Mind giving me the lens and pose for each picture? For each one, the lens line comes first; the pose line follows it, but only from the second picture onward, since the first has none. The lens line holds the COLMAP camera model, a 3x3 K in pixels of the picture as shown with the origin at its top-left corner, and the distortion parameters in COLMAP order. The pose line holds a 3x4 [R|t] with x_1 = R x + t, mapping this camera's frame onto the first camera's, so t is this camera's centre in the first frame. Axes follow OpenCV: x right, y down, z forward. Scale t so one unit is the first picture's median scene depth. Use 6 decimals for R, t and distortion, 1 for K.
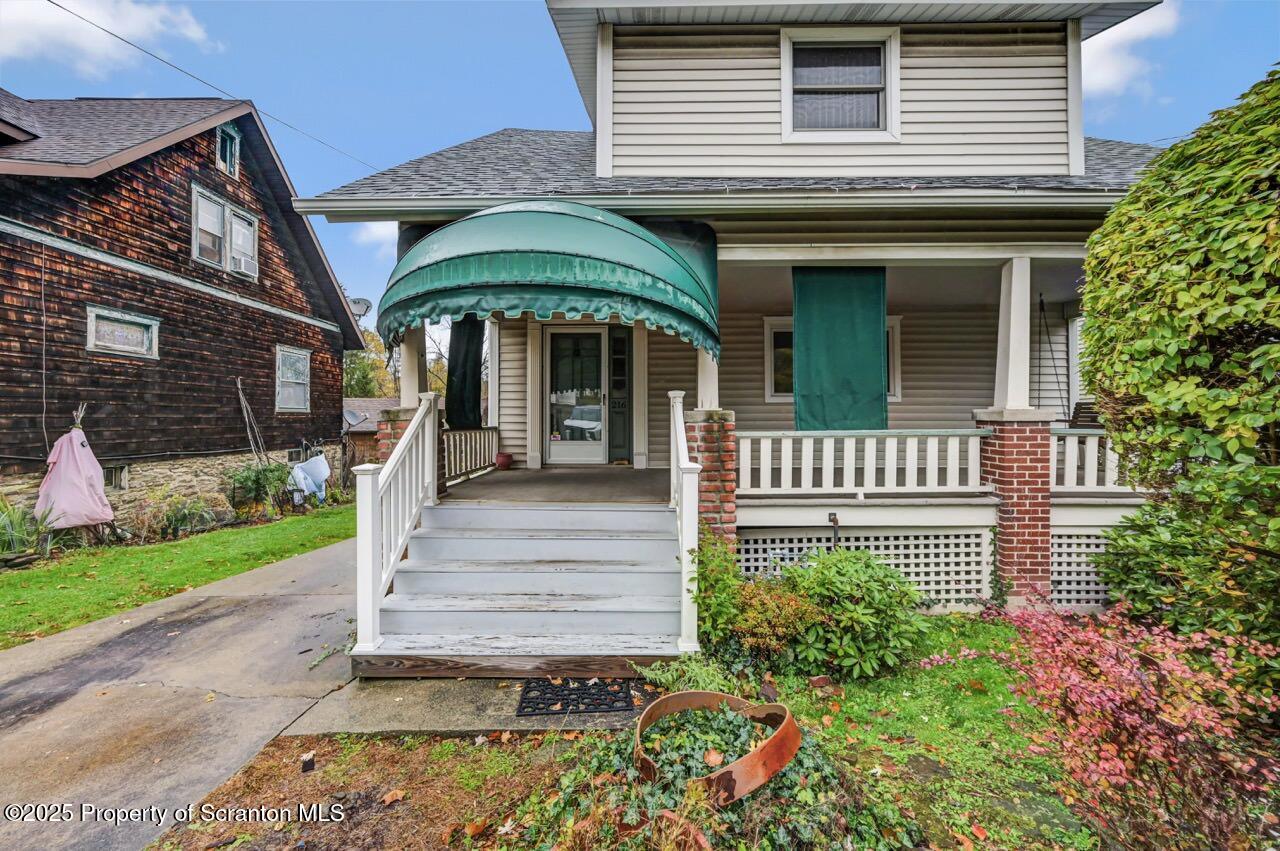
lens RADIAL K [[520.9, 0, 640.9], [0, 520.9, 423.2], [0, 0, 1]] dist [-0.002348, 0.000868]
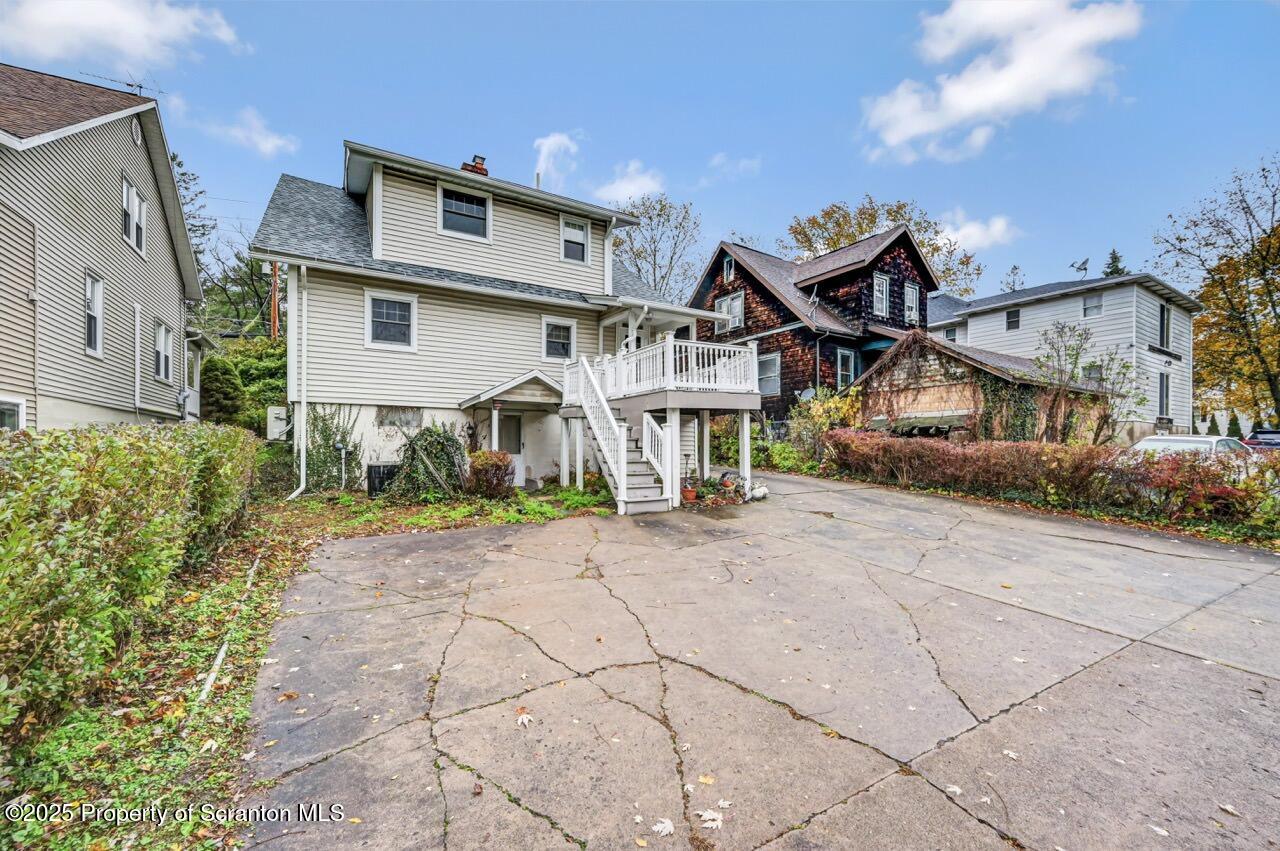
lens RADIAL K [[520.9, 0, 666.4], [0, 520.9, 448.5], [0, 0, 1]] dist [-0.002348, 0.000868]
pose [[-0.841211, -0.003036, -0.540699, 0.453612], [-0.006059, 0.999974, 0.003812, 0.143218], [0.540673, 0.006483, -0.841208, 2.431607]]
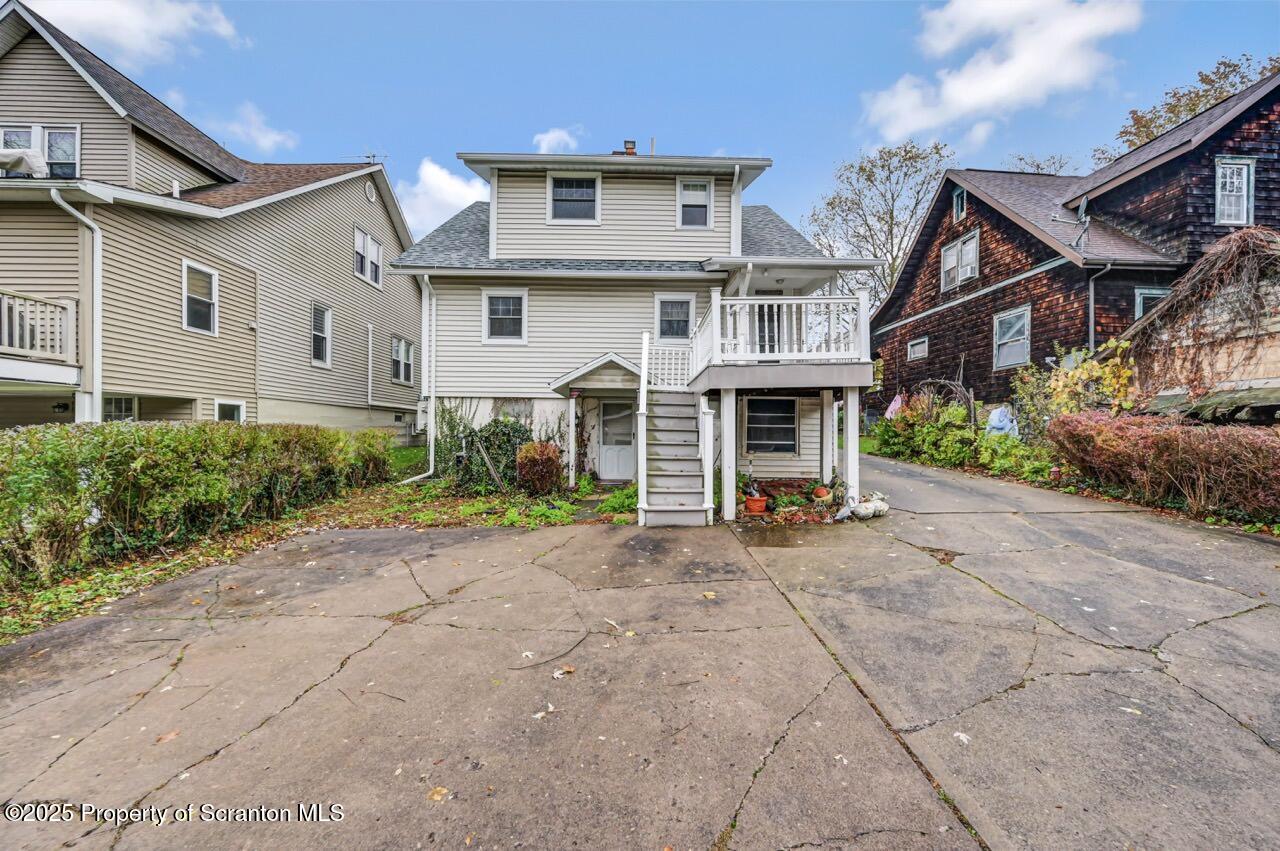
lens RADIAL K [[520.9, 0, 648.5], [0, 520.9, 435.5], [0, 0, 1]] dist [-0.002348, 0.000868]
pose [[-0.998981, -0.008037, -0.044414, 0.162647], [-0.008440, 0.999925, 0.008888, 0.134146], [0.044339, 0.009254, -0.998974, 2.371449]]
